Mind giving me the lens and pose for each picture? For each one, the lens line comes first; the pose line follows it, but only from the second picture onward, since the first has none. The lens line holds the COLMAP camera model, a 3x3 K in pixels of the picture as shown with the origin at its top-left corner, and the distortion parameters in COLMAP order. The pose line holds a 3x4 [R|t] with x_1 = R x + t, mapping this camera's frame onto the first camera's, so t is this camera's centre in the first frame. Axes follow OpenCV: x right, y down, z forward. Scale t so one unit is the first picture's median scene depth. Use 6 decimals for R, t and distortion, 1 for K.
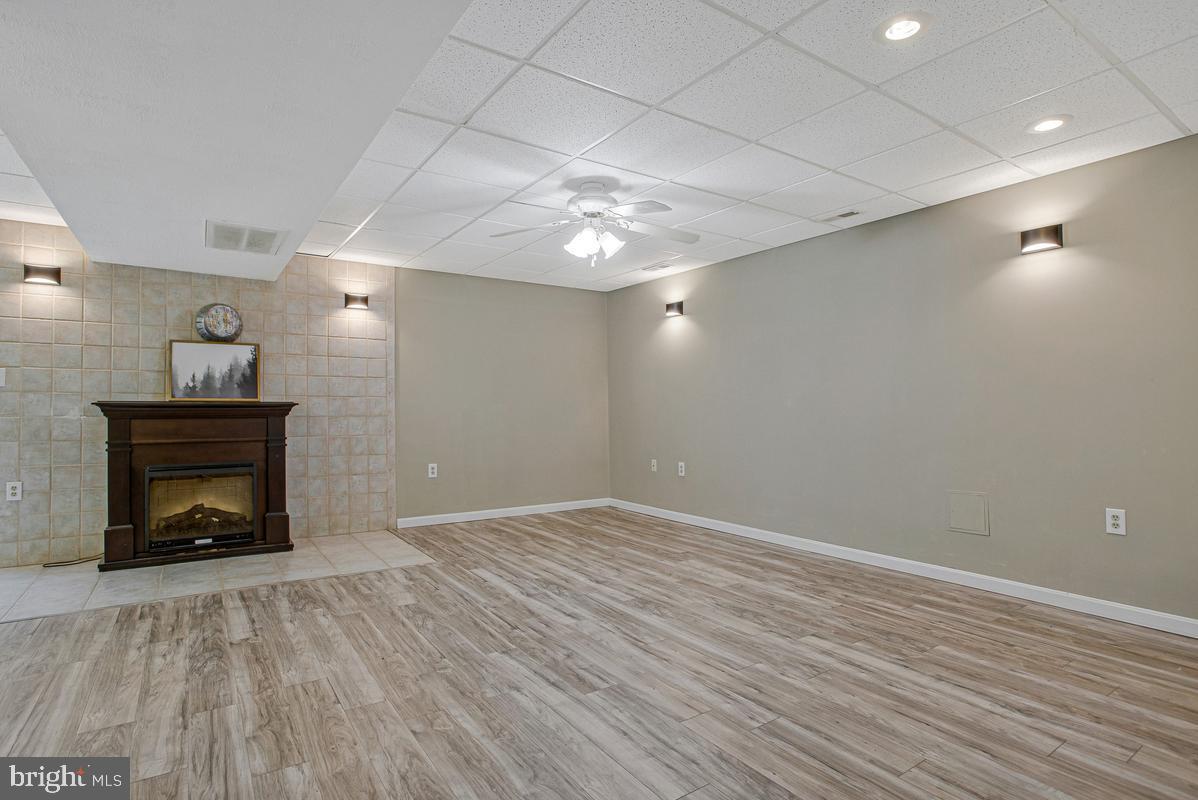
lens RADIAL K [[603.4, 0, 624.9], [0, 603.4, 409.3], [0, 0, 1]] dist [-0.045313, 0.001106]
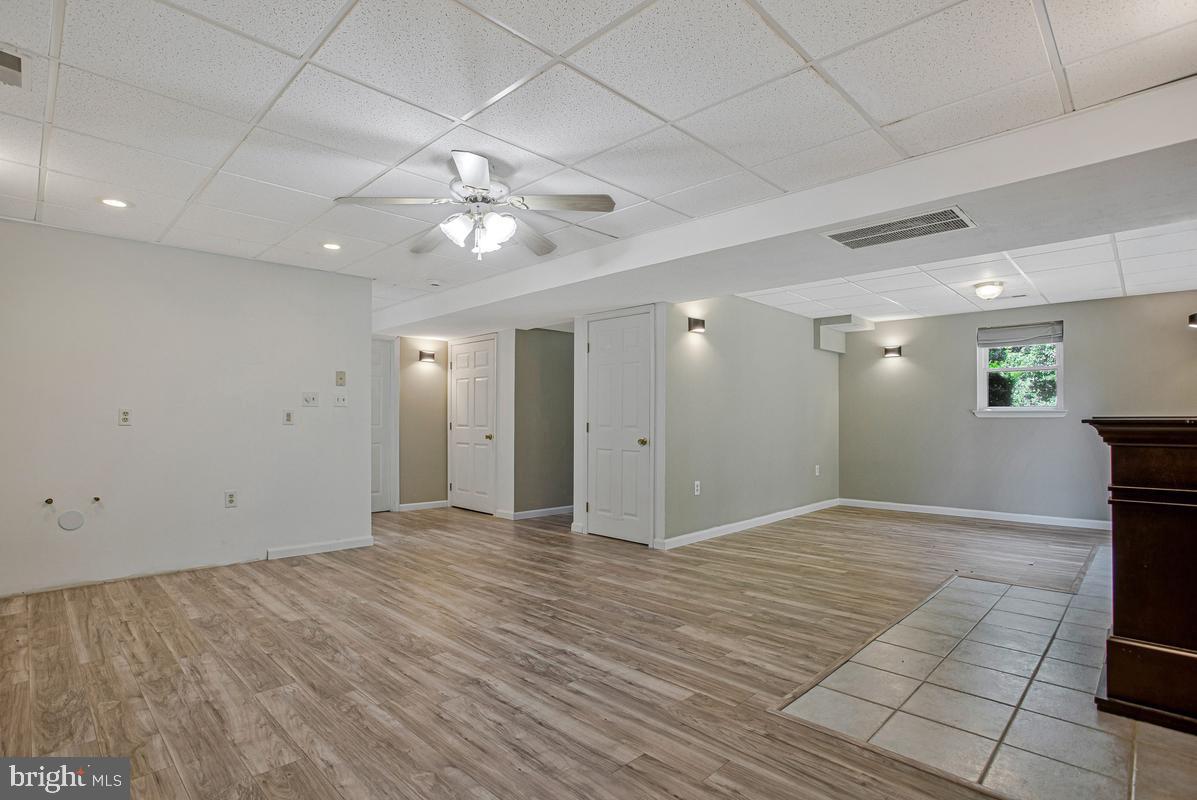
lens RADIAL K [[602.9, 0, 624.4], [0, 602.9, 409.2], [0, 0, 1]] dist [-0.045313, 0.001106]
pose [[-0.983119, -0.007690, -0.182805, -0.082014], [-0.004790, 0.999856, -0.016302, -0.008991], [0.182904, -0.015151, -0.983014, 1.670080]]
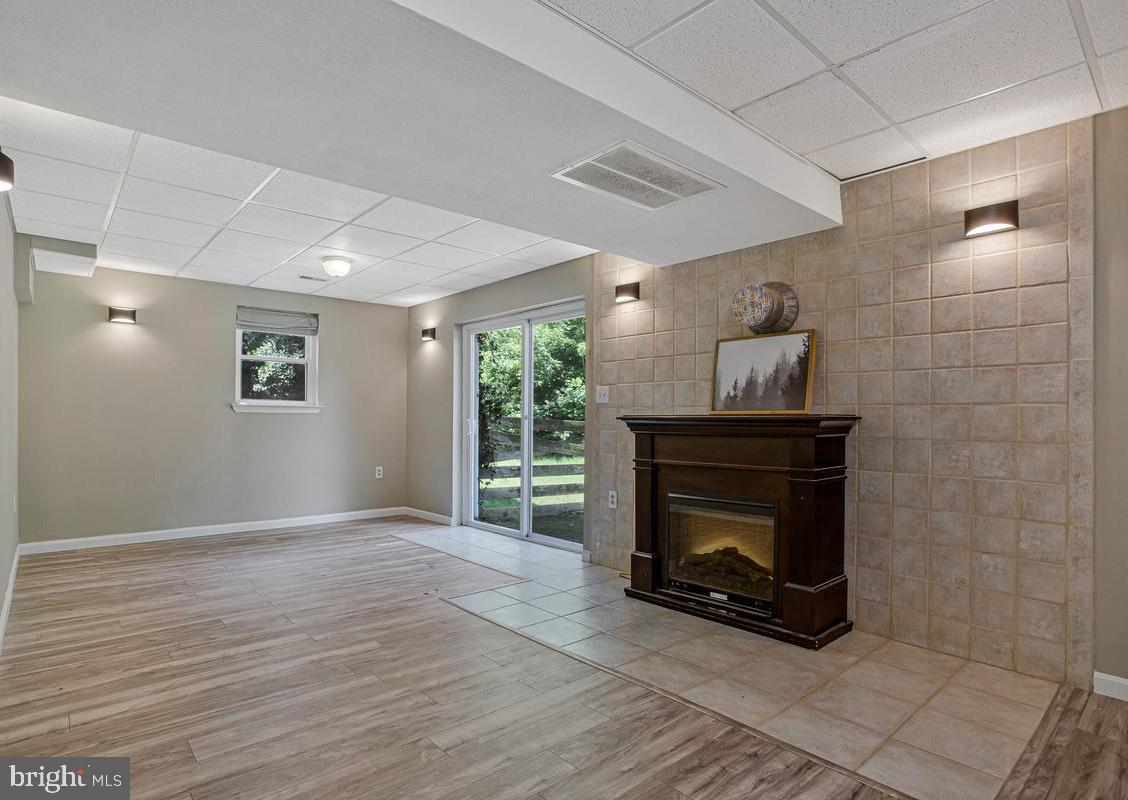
lens RADIAL K [[595.1, 0, 502.8], [0, 595.1, 433.6], [0, 0, 1]] dist [-0.068941, 0.031237]
pose [[0.046172, 0.019735, -0.998739, 0.039777], [-0.009514, 0.999768, 0.019316, -0.000792], [0.998888, 0.008610, 0.046349, 0.750890]]
